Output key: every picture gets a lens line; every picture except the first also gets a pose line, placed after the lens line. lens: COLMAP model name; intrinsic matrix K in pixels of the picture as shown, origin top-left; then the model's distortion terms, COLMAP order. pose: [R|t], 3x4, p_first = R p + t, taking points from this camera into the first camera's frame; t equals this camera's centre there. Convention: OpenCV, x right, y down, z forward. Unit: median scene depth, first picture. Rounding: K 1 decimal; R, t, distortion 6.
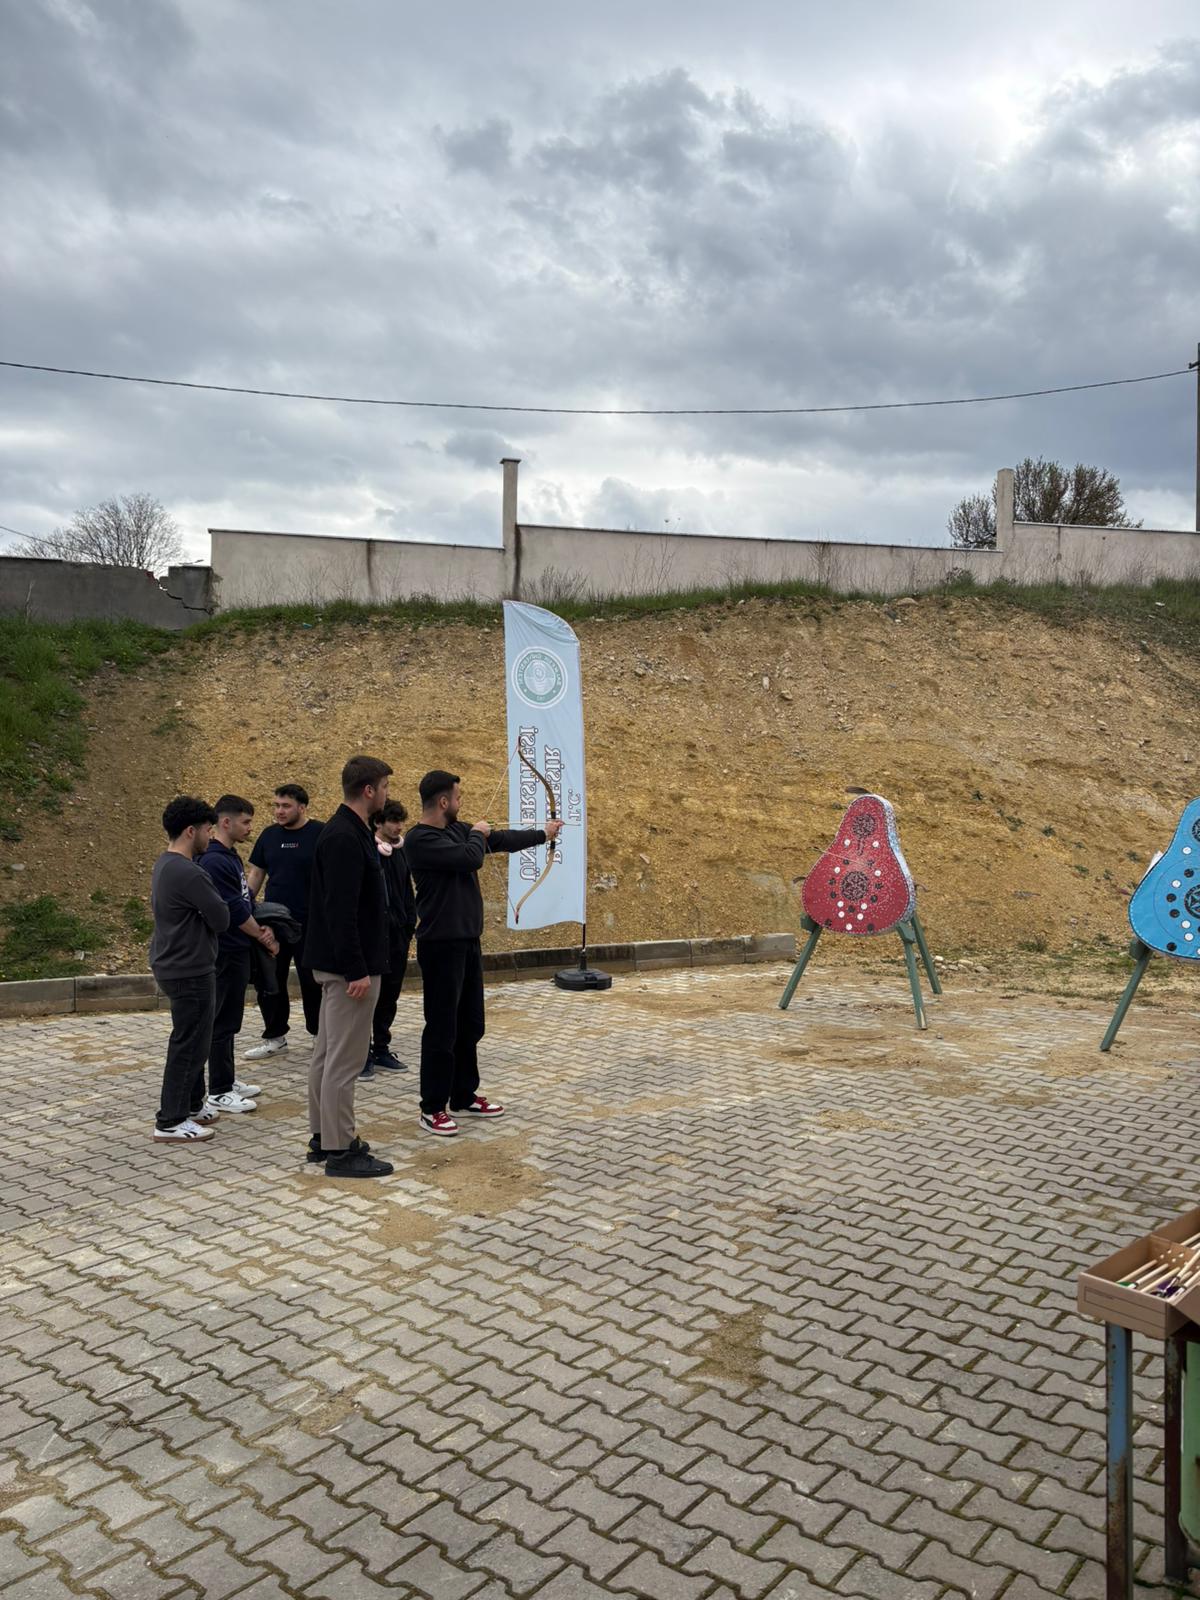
lens RADIAL K [[1179.8, 0, 621.4], [0, 1179.8, 803.6], [0, 0, 1]] dist [0.069909, -0.105708]
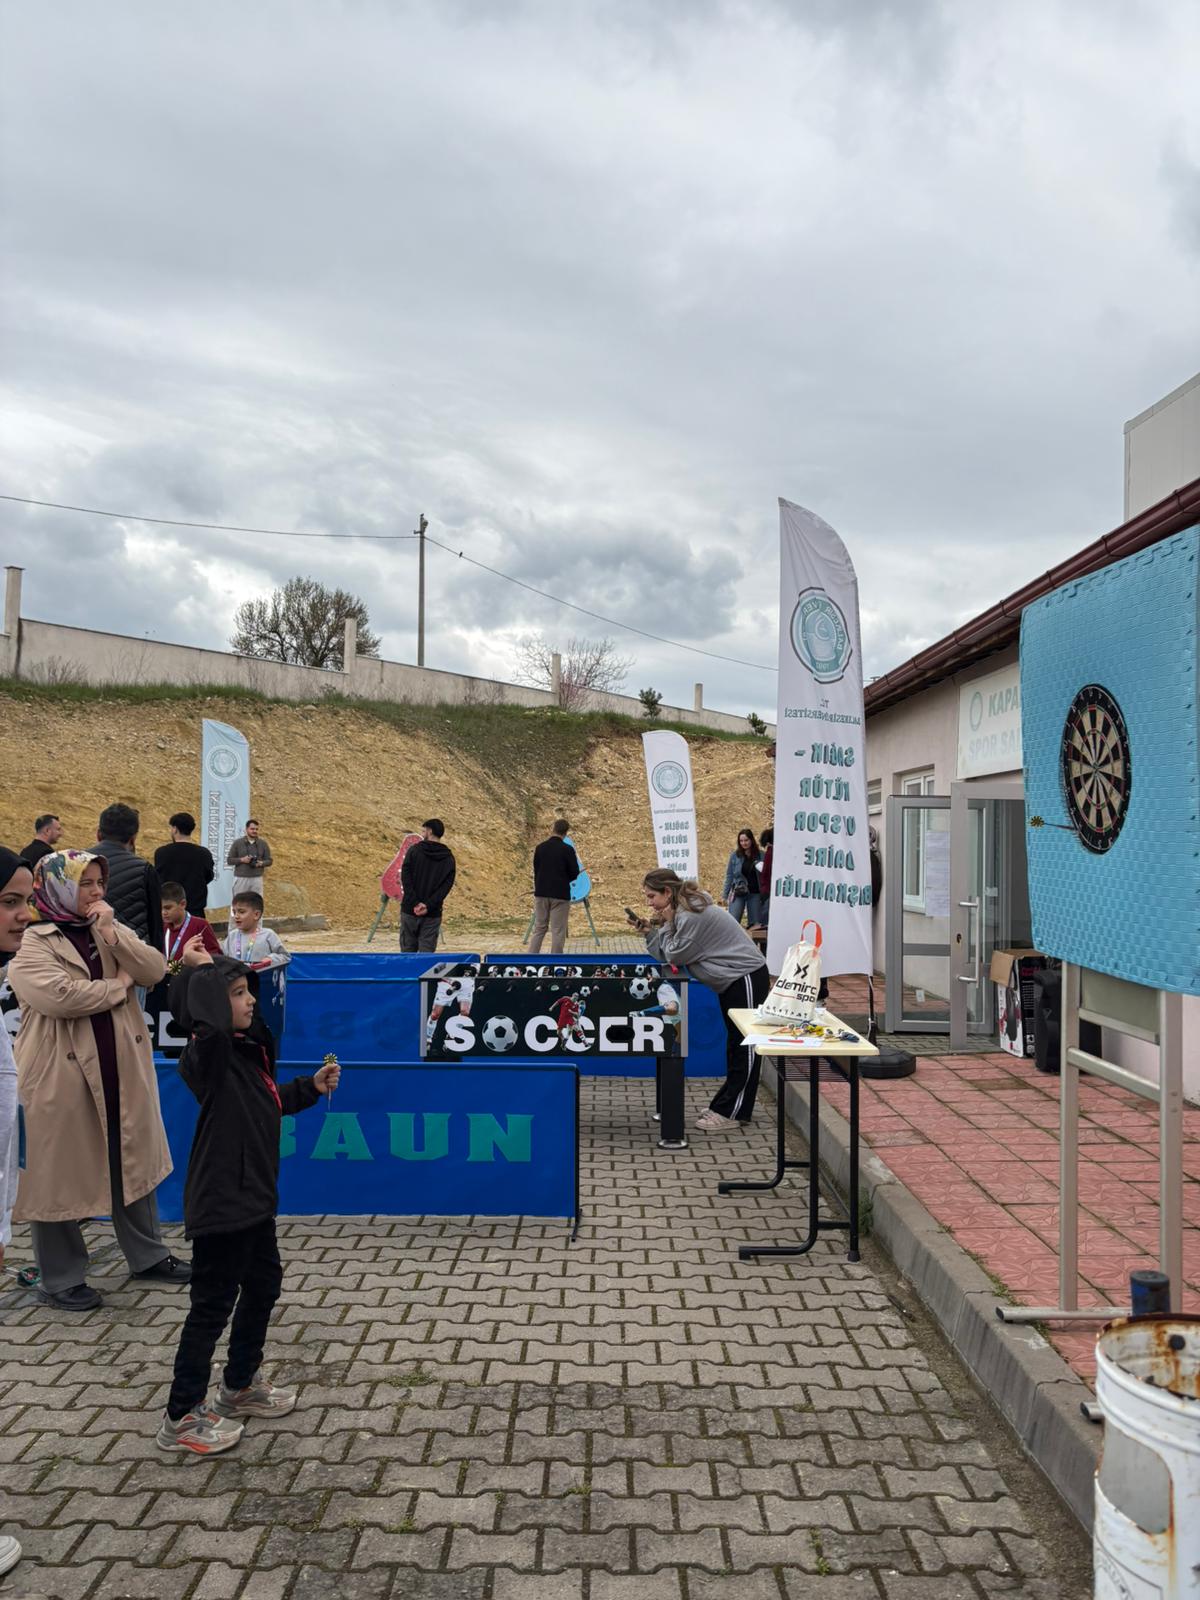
lens RADIAL K [[1179.8, 0, 621.4], [0, 1179.8, 803.6], [0, 0, 1]] dist [0.069909, -0.105708]
pose [[0.769813, 0.038205, 0.637125, -0.442153], [-0.012040, 0.998899, -0.045352, 0.015233], [-0.638156, 0.027242, 0.769425, -0.434169]]
